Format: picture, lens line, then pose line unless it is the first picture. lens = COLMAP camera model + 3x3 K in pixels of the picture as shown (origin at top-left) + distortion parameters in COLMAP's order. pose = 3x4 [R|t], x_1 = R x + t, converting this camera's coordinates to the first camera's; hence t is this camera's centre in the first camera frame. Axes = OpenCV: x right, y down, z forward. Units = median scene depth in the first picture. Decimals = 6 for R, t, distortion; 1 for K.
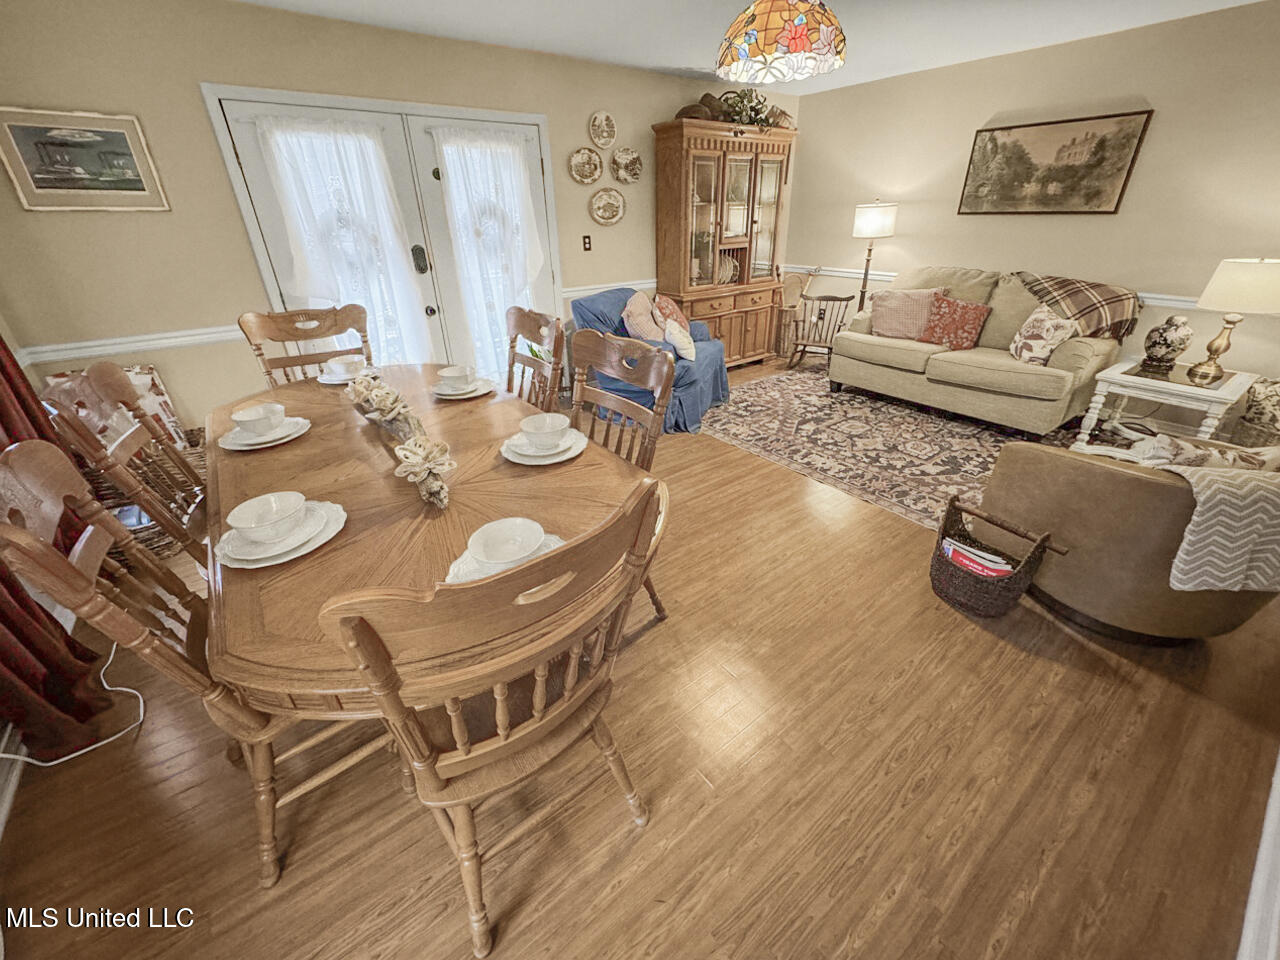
lens RADIAL K [[518.0, 0, 639.3], [0, 518.0, 477.4], [0, 0, 1]] dist [-0.004619, 0.000205]
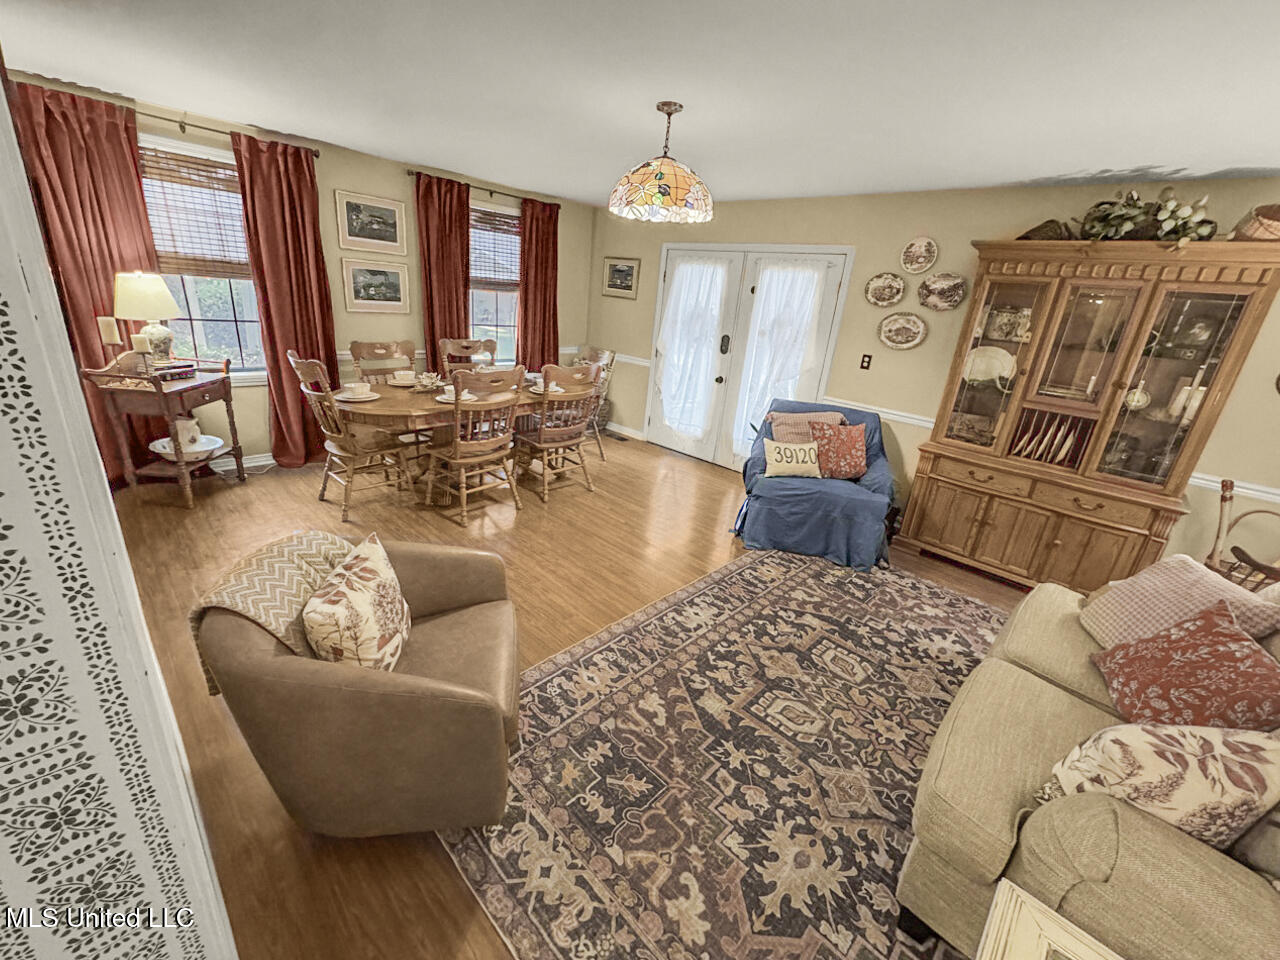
lens RADIAL K [[518.0, 0, 638.0], [0, 518.0, 474.8], [0, 0, 1]] dist [-0.004619, 0.000205]
pose [[0.152504, 0.359905, -0.920441, 0.872527], [-0.529676, 0.816047, 0.231325, -0.299877], [0.834378, 0.452257, 0.315084, 0.466806]]
